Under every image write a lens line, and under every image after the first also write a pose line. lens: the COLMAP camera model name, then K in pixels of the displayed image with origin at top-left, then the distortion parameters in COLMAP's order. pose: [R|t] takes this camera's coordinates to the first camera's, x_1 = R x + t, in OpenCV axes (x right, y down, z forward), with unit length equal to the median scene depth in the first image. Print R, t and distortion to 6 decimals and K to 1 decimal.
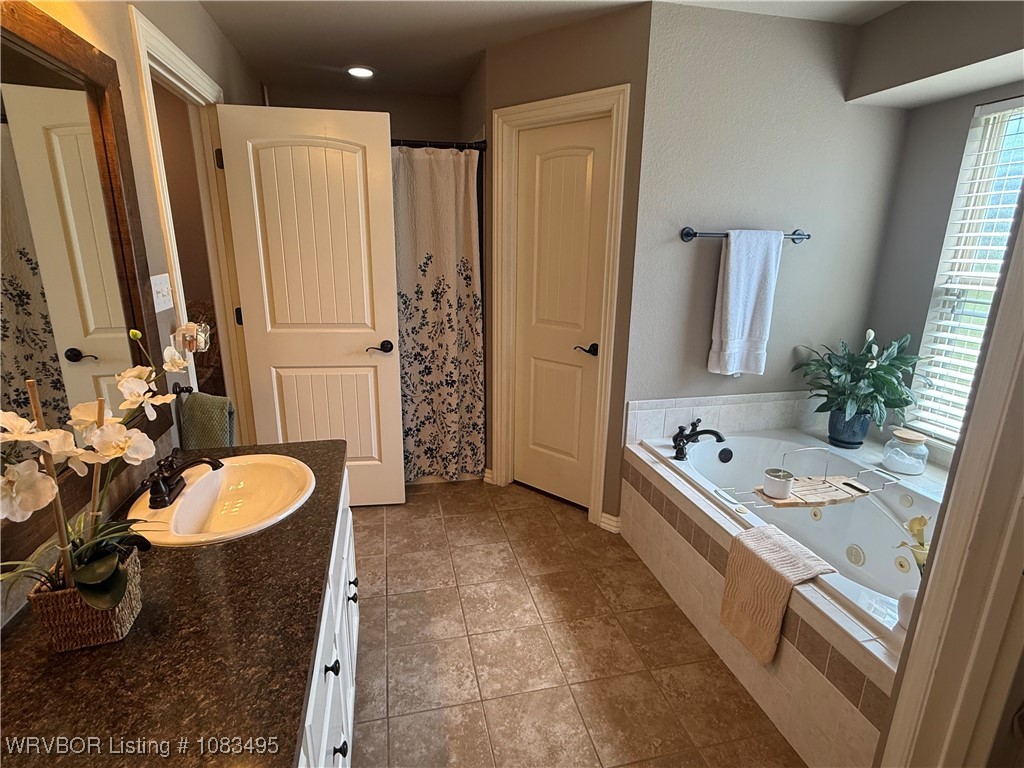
lens RADIAL K [[521.3, 0, 512.0], [0, 521.3, 383.4], [0, 0, 1]] dist [-0.000925, -0.000016]
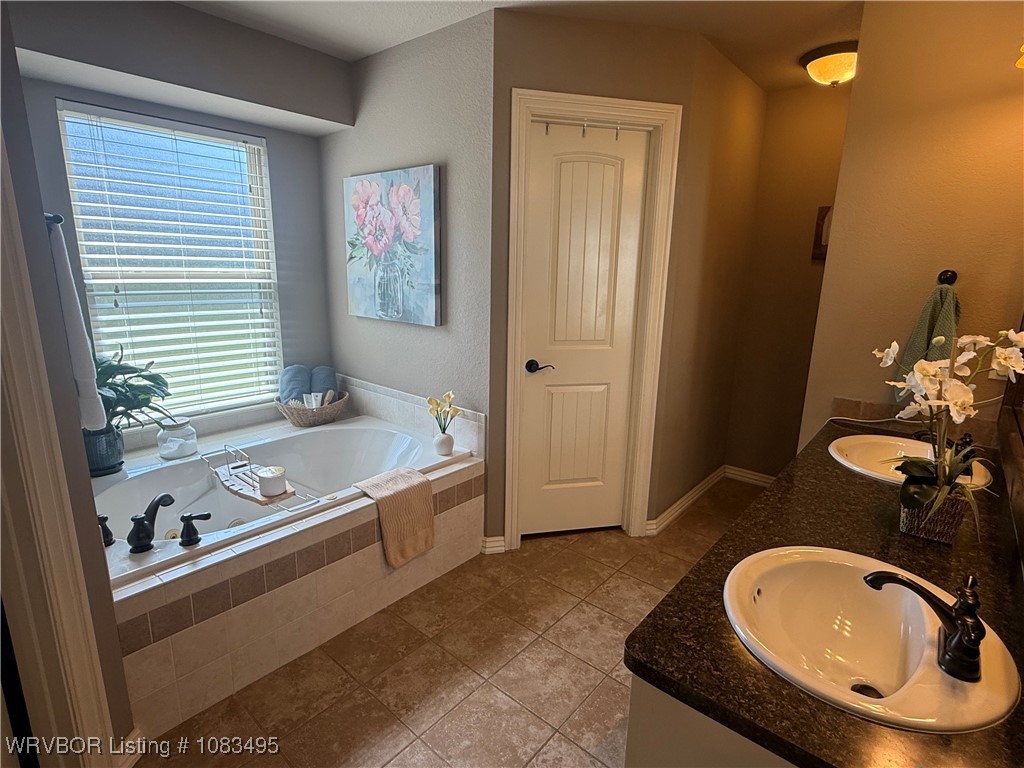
lens RADIAL K [[521.3, 0, 513.2], [0, 521.3, 382.0], [0, 0, 1]] dist [-0.000925, -0.000016]
pose [[-0.586839, -0.206636, 0.782893, -0.590835], [0.184930, 0.907129, 0.378045, -0.319101], [-0.788303, 0.366632, -0.494125, 1.238191]]
